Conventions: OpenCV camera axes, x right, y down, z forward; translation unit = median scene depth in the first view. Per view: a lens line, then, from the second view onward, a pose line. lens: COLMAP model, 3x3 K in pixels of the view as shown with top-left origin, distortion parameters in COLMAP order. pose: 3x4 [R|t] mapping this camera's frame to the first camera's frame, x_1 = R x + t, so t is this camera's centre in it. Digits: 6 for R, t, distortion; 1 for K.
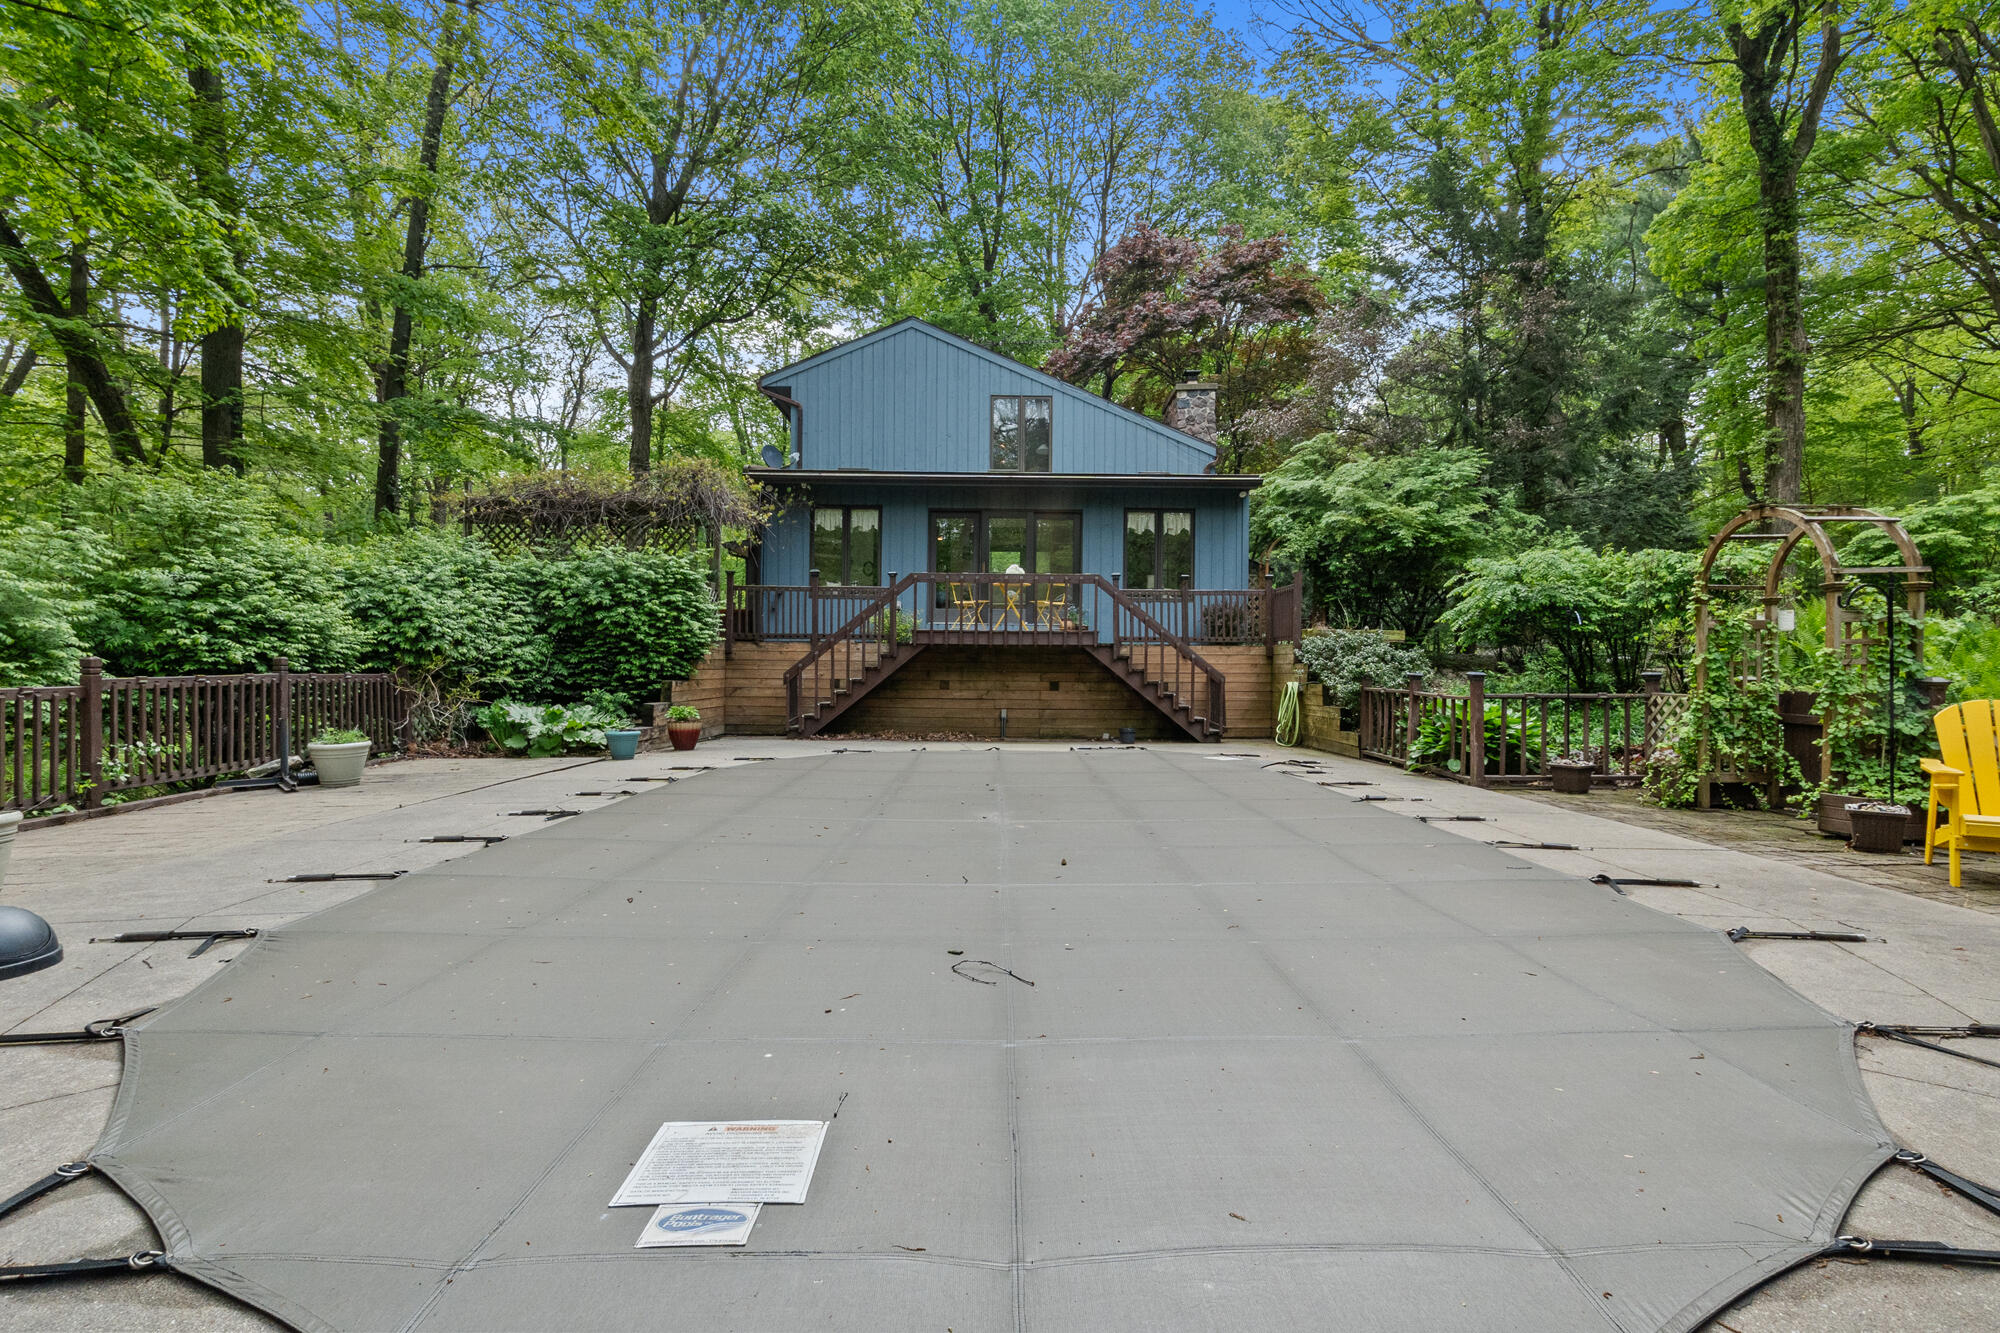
lens RADIAL K [[920.0, 0, 1007.8], [0, 920.0, 671.5], [0, 0, 1]] dist [-0.013815, 0.002086]
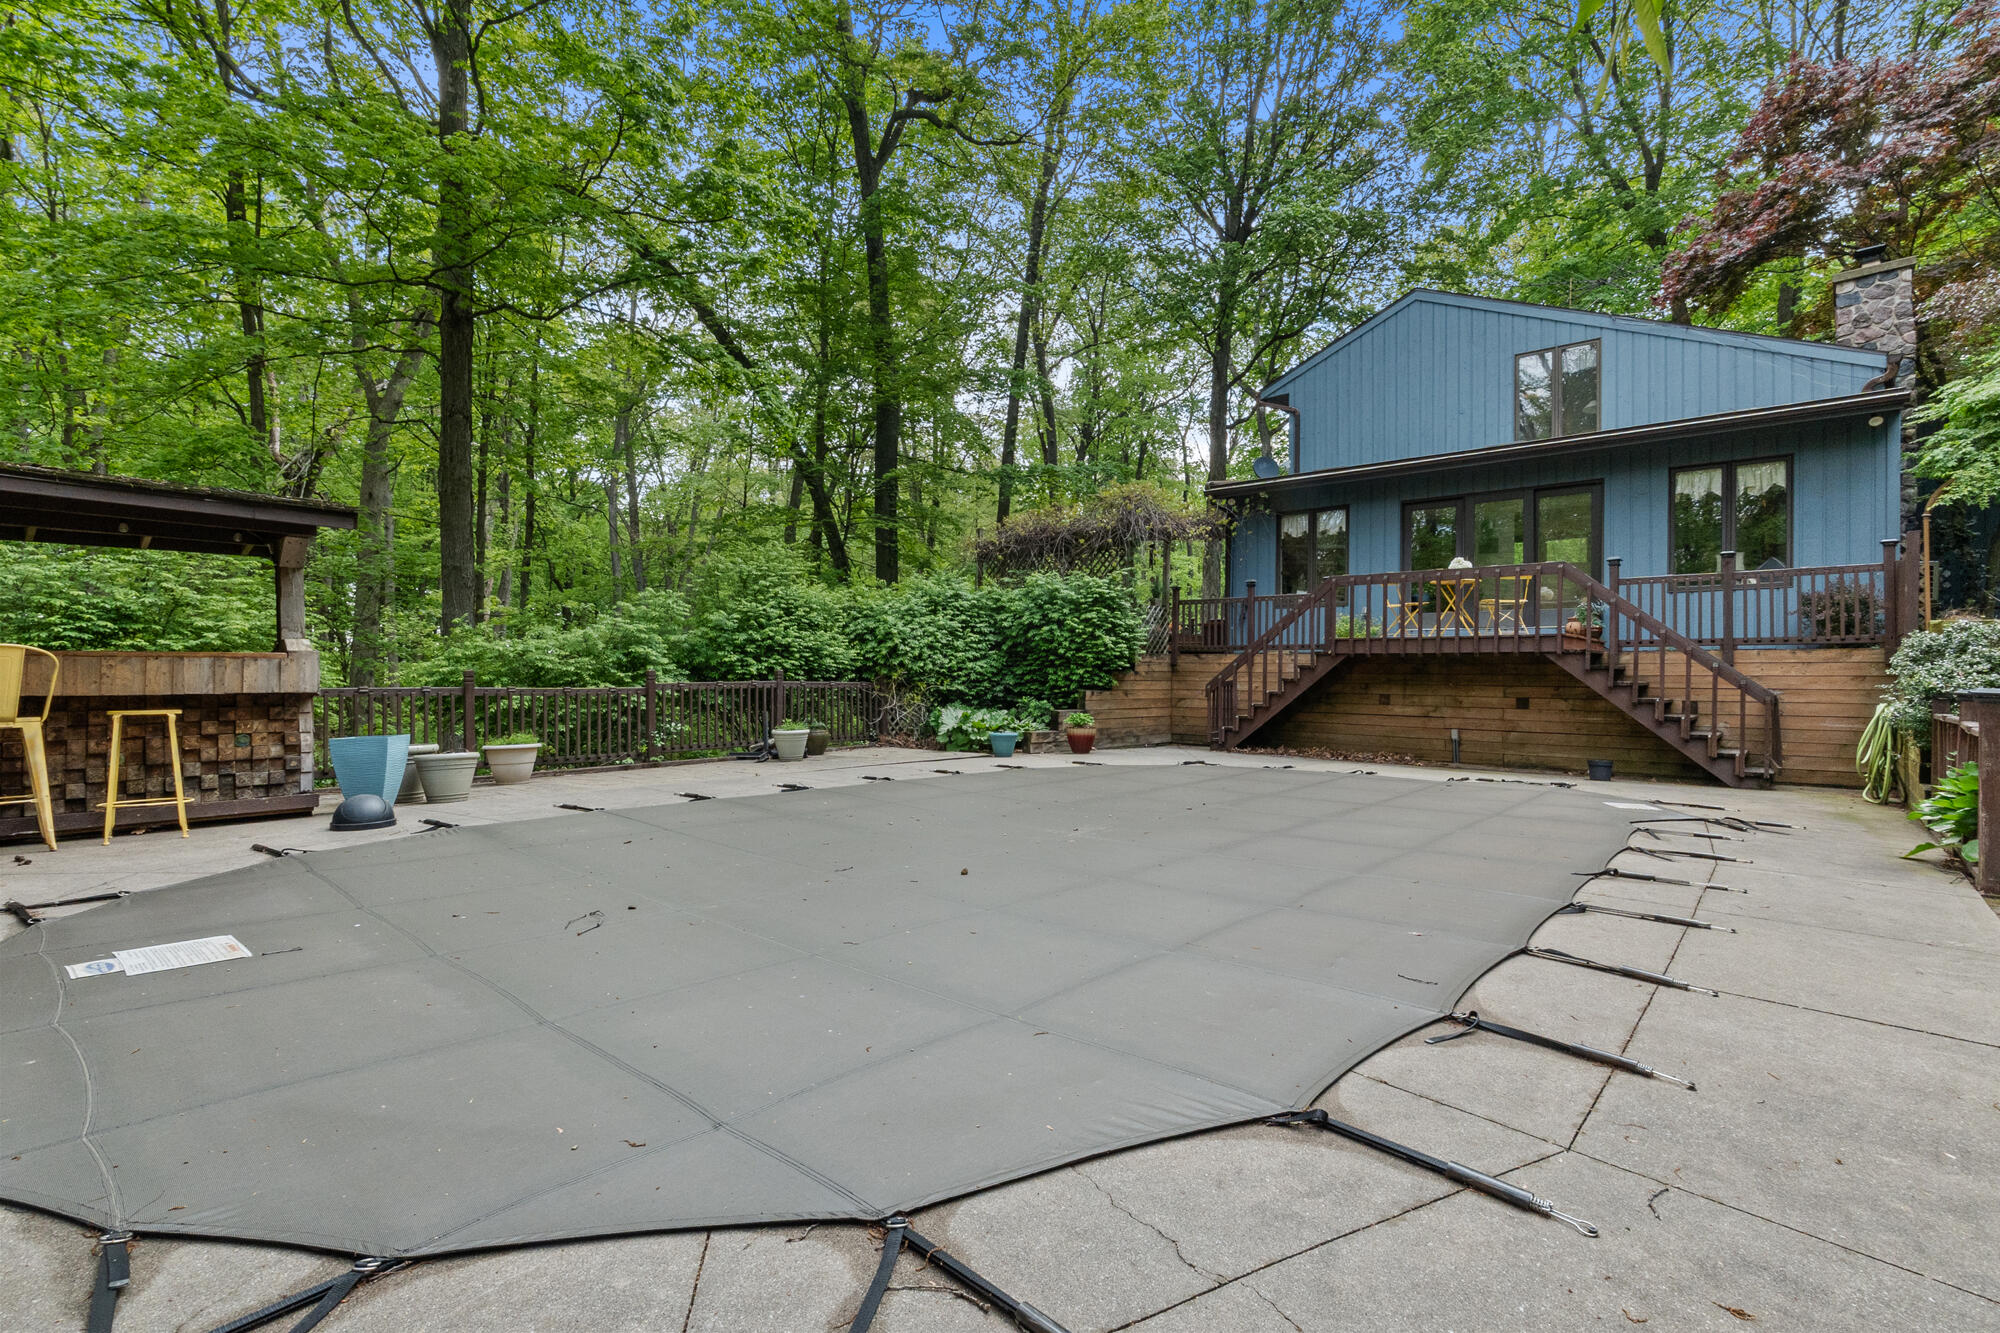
lens RADIAL K [[920.0, 0, 1008.0], [0, 920.0, 667.5], [0, 0, 1]] dist [-0.013815, 0.002086]
pose [[0.732837, -0.005808, -0.680379, 0.316276], [-0.007561, 0.999832, -0.016679, 0.001655], [0.680362, 0.017368, 0.732670, 0.125636]]
